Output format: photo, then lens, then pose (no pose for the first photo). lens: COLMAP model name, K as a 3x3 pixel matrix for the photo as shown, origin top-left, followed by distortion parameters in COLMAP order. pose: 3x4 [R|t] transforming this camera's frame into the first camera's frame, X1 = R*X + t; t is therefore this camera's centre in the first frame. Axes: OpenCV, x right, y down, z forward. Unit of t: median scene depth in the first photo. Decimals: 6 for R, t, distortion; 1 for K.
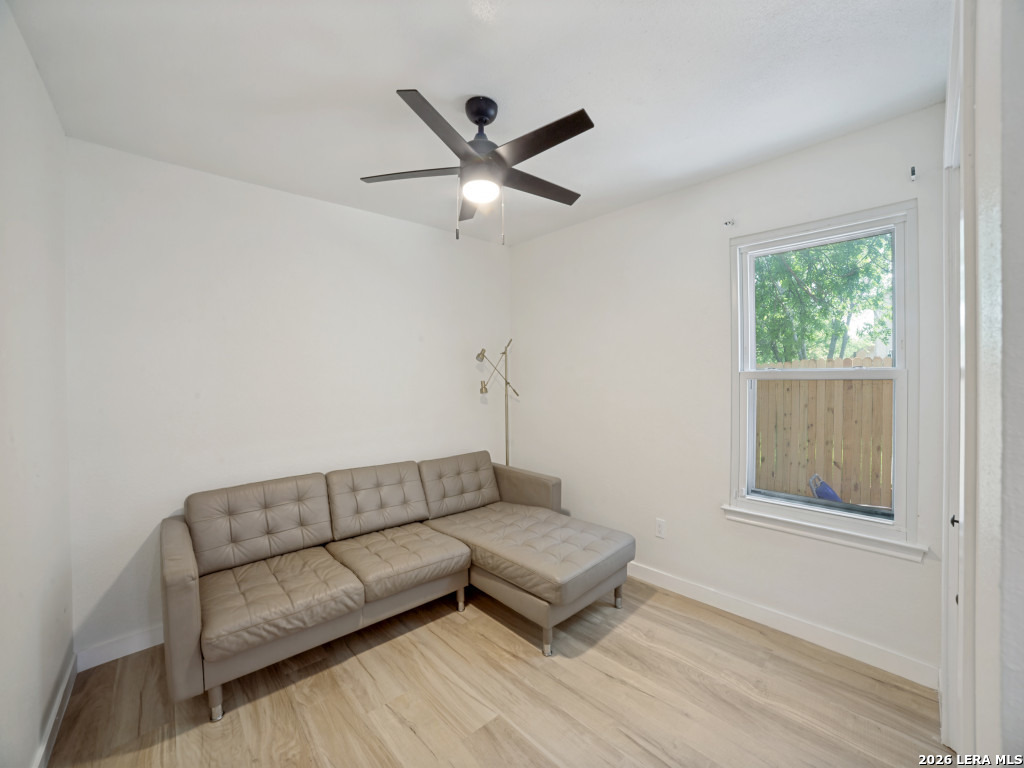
lens RADIAL K [[416.8, 0, 514.9], [0, 416.8, 384.6], [0, 0, 1]] dist [-0.110096, 0.037587]
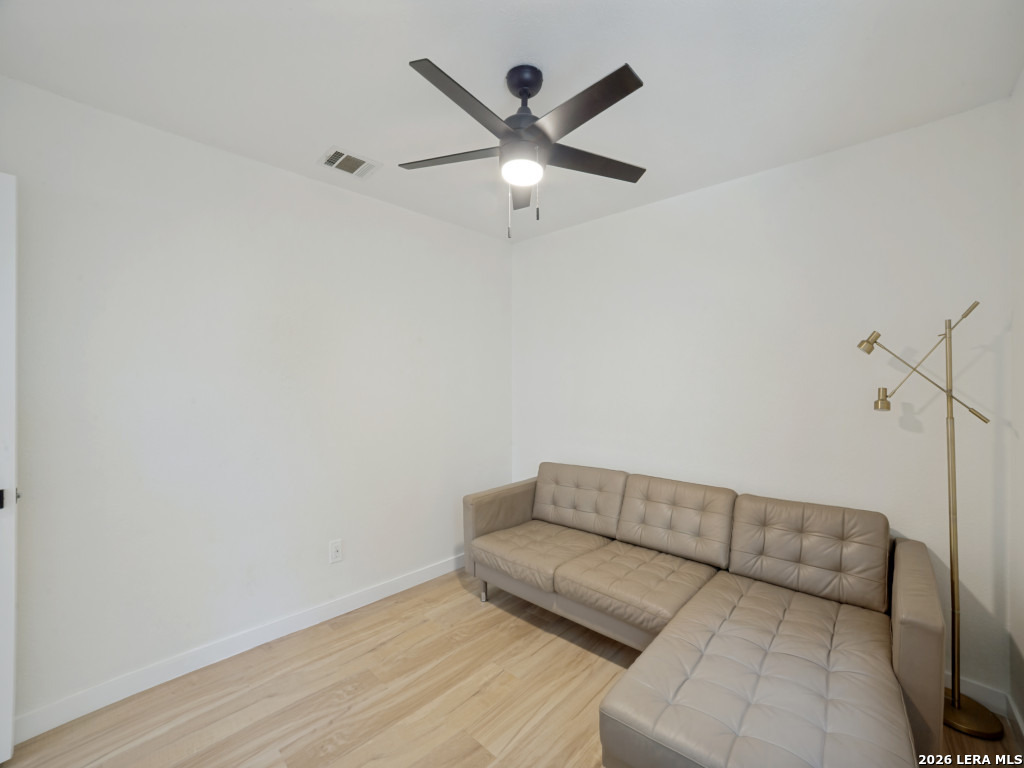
lens RADIAL K [[416.8, 0, 514.9], [0, 416.8, 384.6], [0, 0, 1]] dist [-0.110096, 0.037587]
pose [[0.078639, 0.014616, -0.996796, 0.650314], [-0.017632, 0.999757, 0.013269, -0.019623], [0.996747, 0.016532, 0.078878, 0.747110]]
